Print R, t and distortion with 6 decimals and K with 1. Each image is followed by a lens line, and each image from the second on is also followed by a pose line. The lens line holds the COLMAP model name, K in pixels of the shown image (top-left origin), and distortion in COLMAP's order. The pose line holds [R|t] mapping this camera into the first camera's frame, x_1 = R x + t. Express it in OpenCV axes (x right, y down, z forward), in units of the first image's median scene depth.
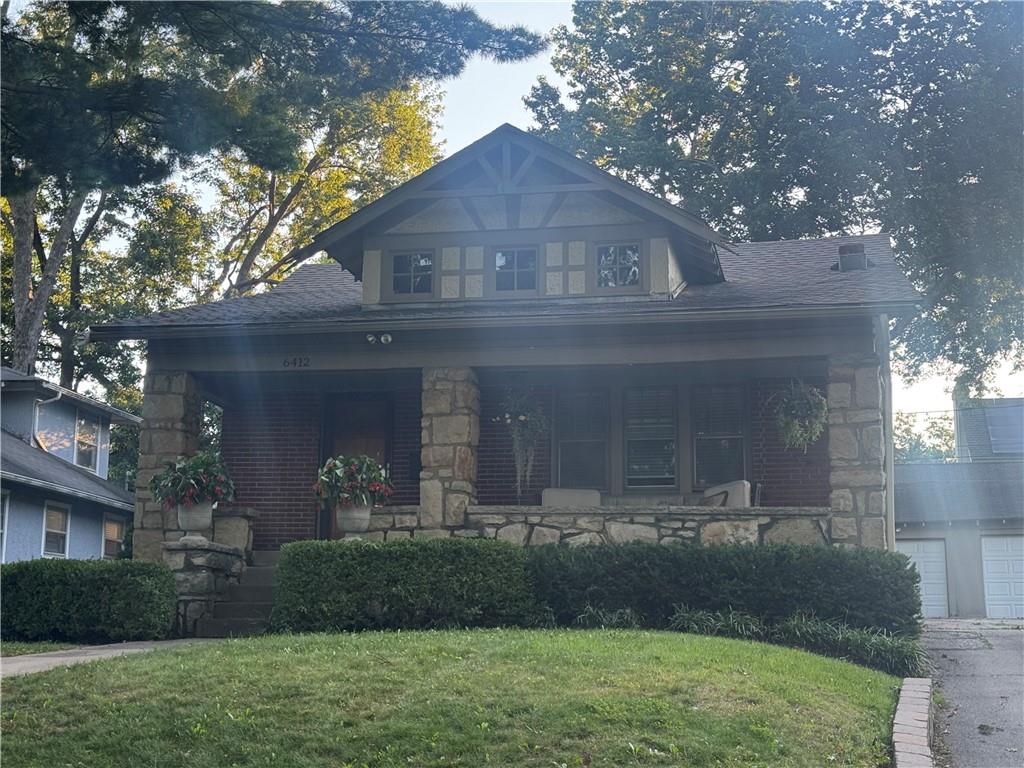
lens RADIAL K [[1596.0, 0, 513.0], [0, 1596.0, 384.1], [0, 0, 1]] dist [0.061728, 0.000000]
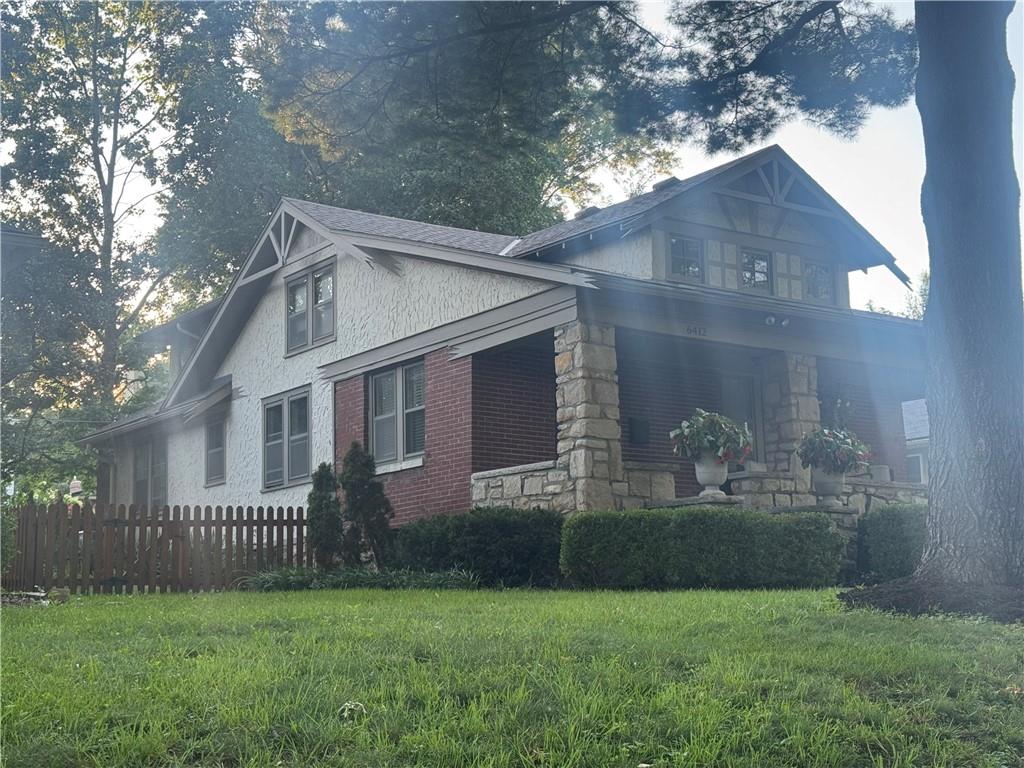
lens RADIAL K [[1466.8, 0, 510.4], [0, 1466.8, 382.5], [0, 0, 1]] dist [0.051271, 0.000000]
pose [[0.690043, 0.101523, 0.716613, -0.948722], [-0.112357, 0.993136, -0.032506, 0.068563], [-0.714994, -0.058086, 0.696713, 0.415875]]
